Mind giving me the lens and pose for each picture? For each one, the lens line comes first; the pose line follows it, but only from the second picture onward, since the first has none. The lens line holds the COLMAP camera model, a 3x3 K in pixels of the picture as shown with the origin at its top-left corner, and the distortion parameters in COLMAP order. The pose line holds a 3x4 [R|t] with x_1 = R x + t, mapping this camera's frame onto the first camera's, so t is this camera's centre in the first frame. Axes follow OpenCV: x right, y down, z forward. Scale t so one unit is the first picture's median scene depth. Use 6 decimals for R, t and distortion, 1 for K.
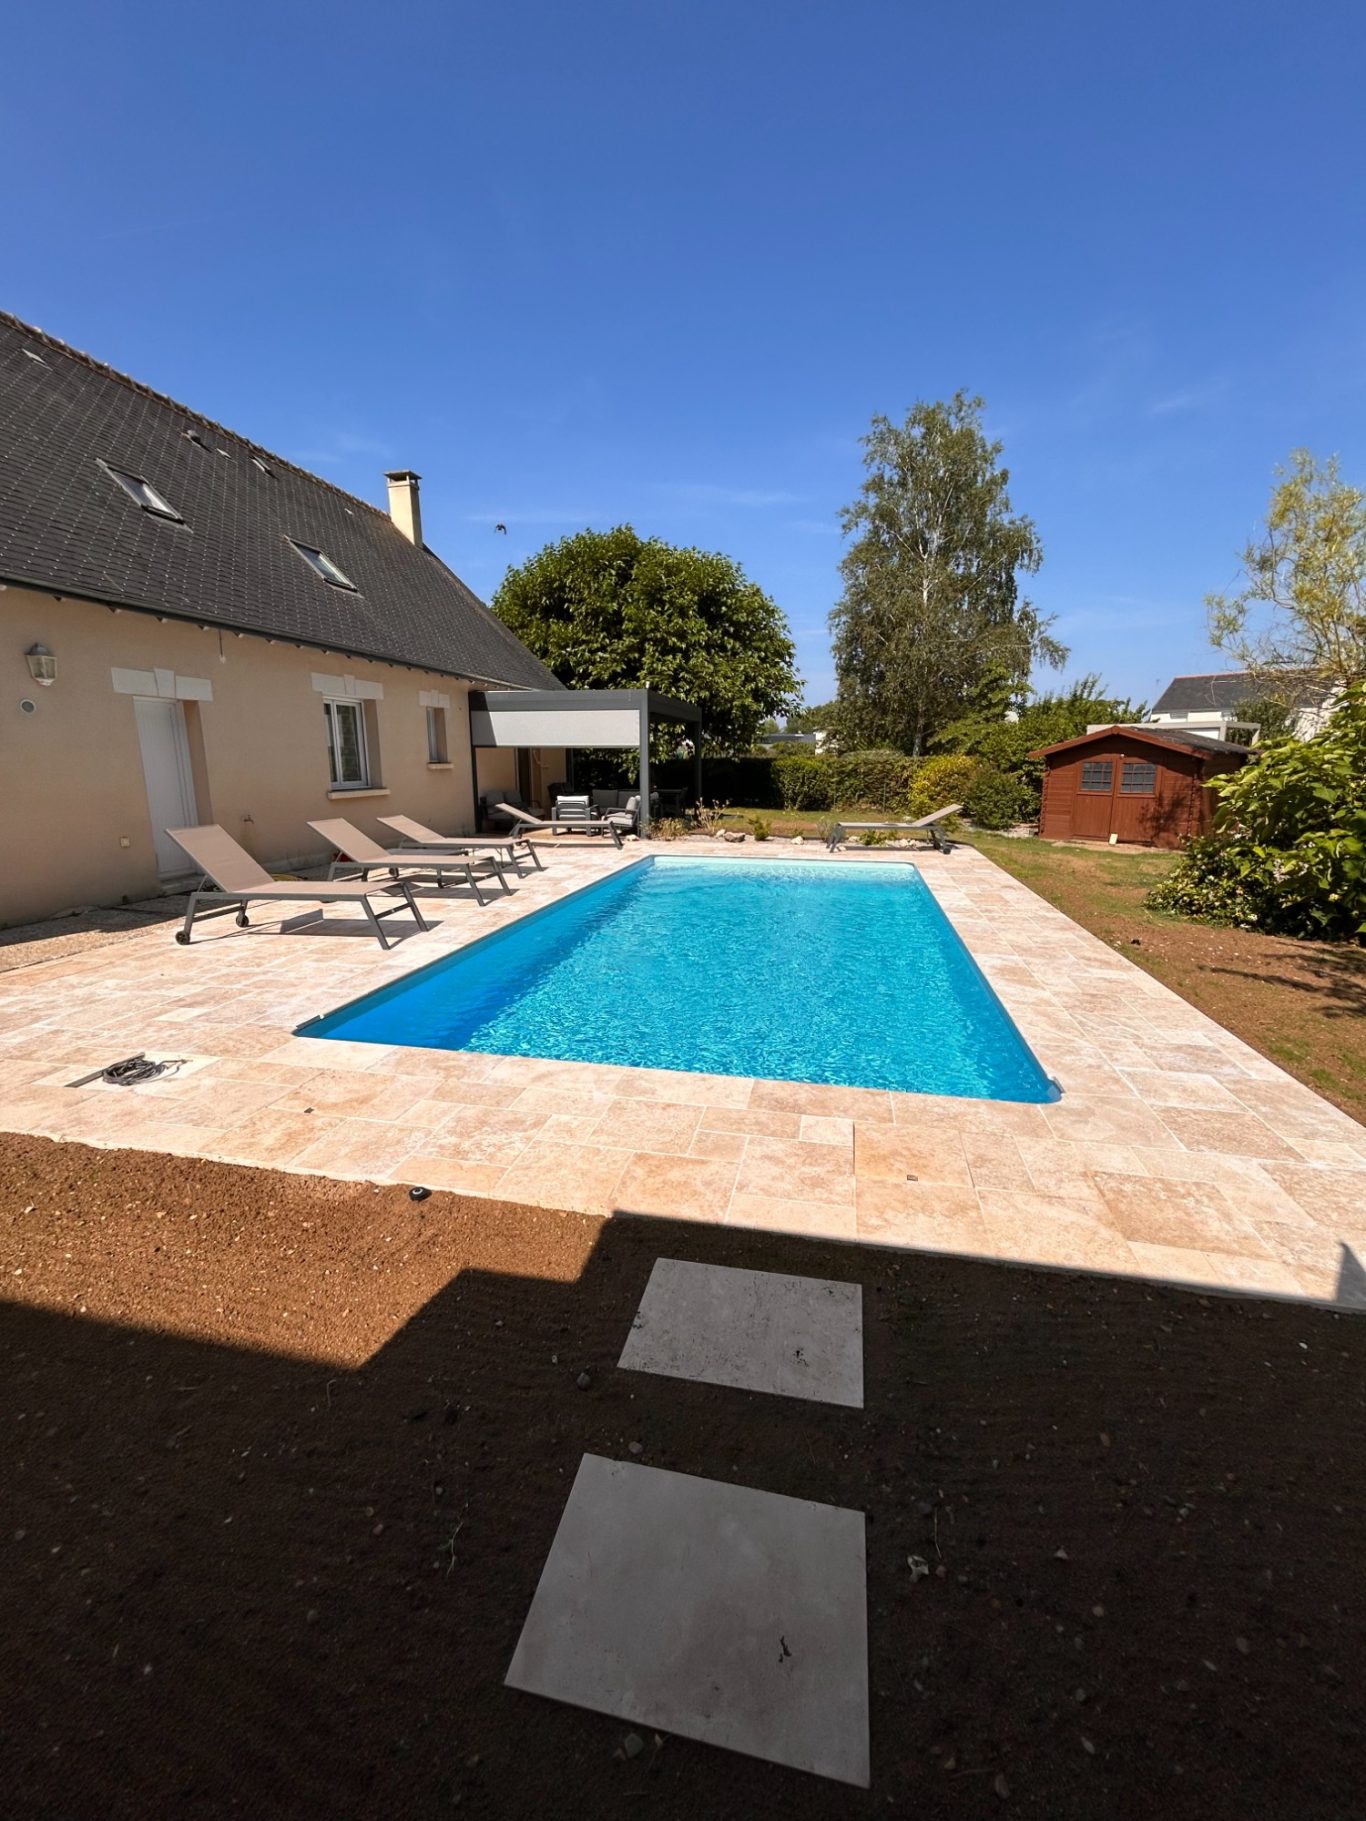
lens RADIAL K [[737.1, 0, 681.9], [0, 737.1, 898.3], [0, 0, 1]] dist [-0.001769, -0.000245]
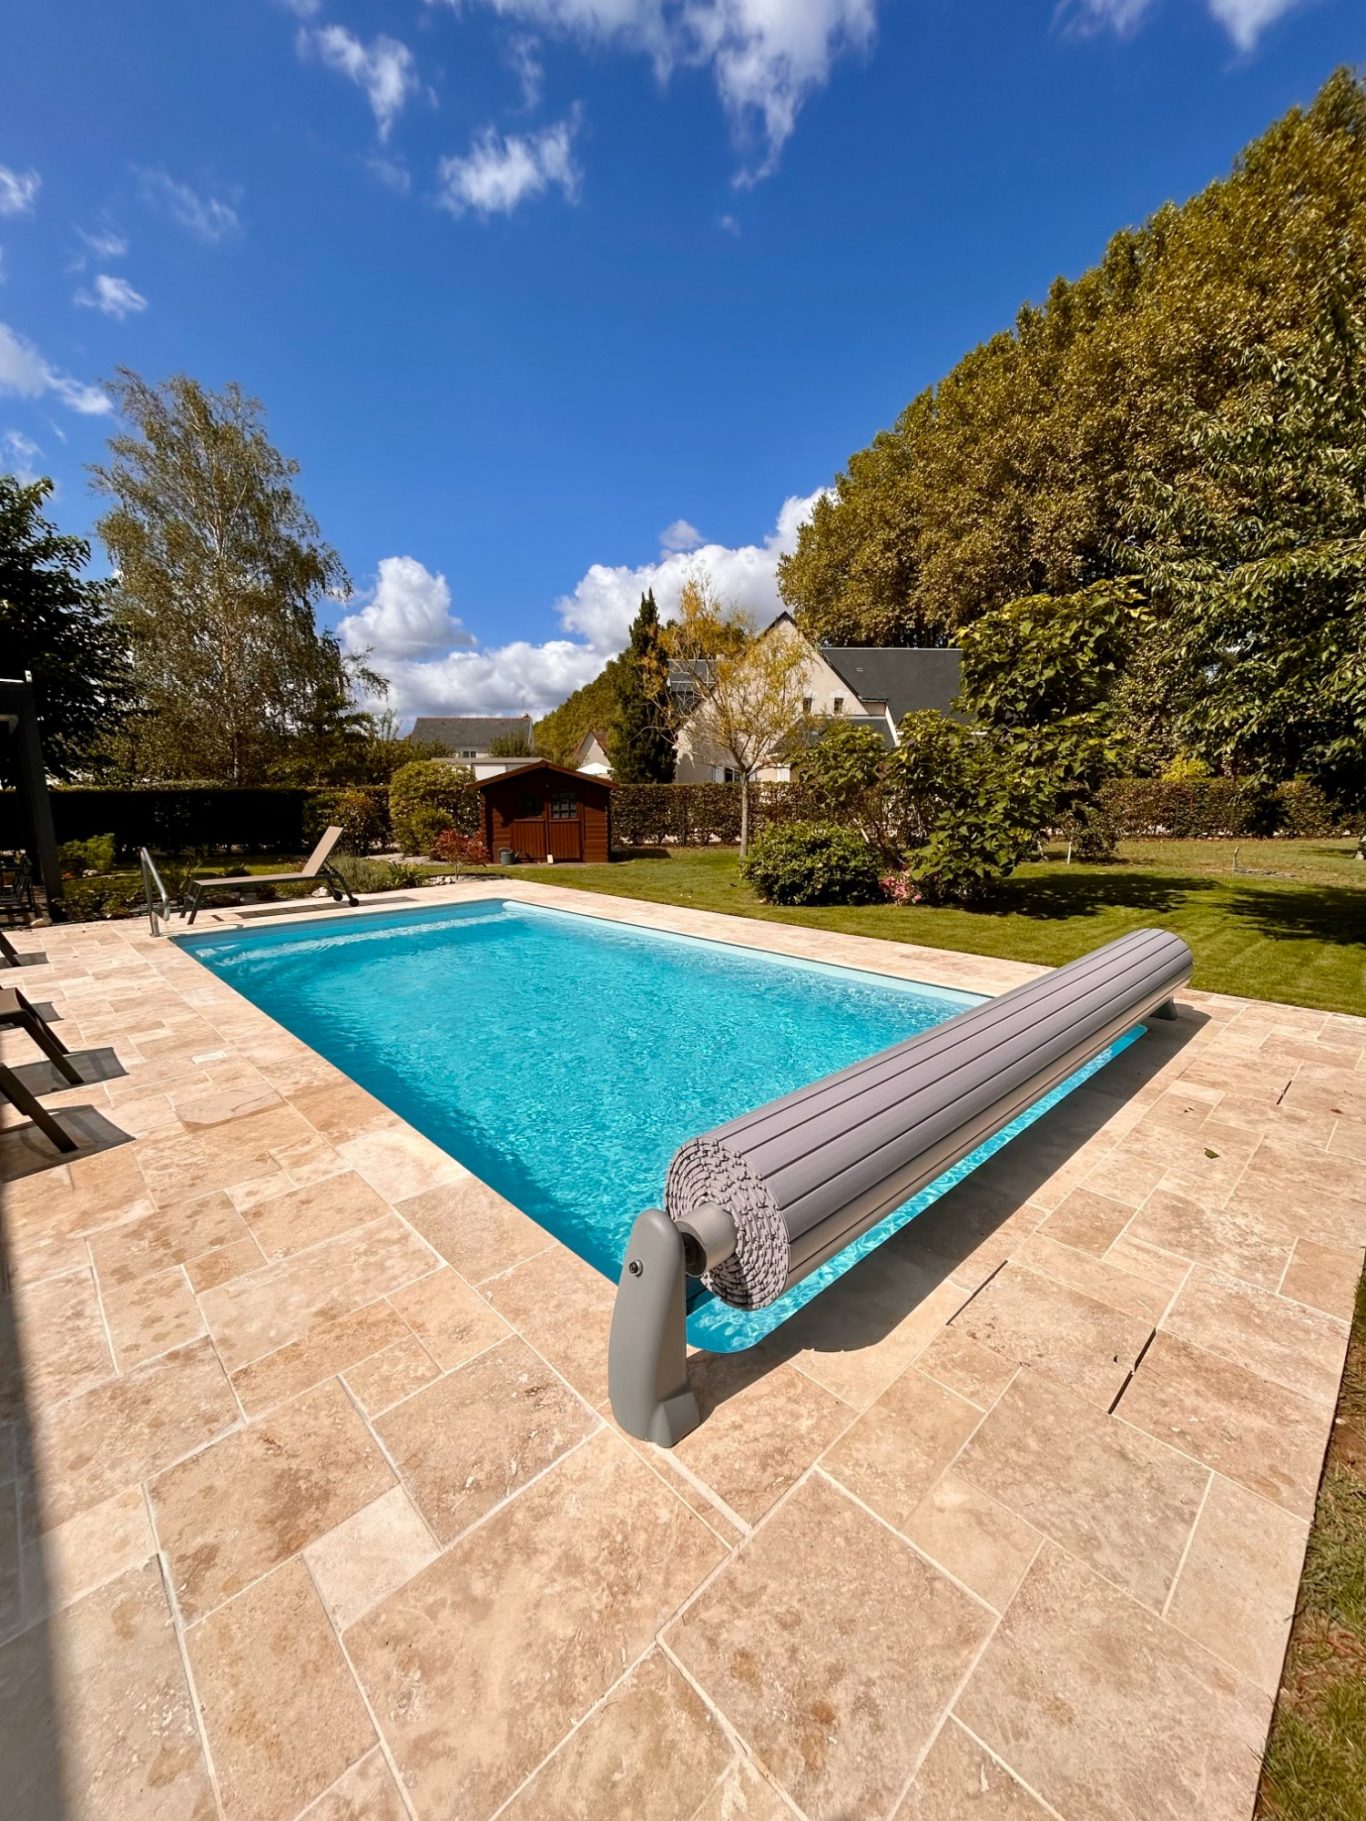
lens RADIAL K [[737.1, 0, 681.9], [0, 737.1, 898.3], [0, 0, 1]] dist [-0.001769, -0.000245]
pose [[0.552137, -0.126944, 0.824033, -0.260289], [0.160462, 0.986043, 0.044386, -0.040802], [-0.818167, 0.107719, 0.564801, 0.203804]]
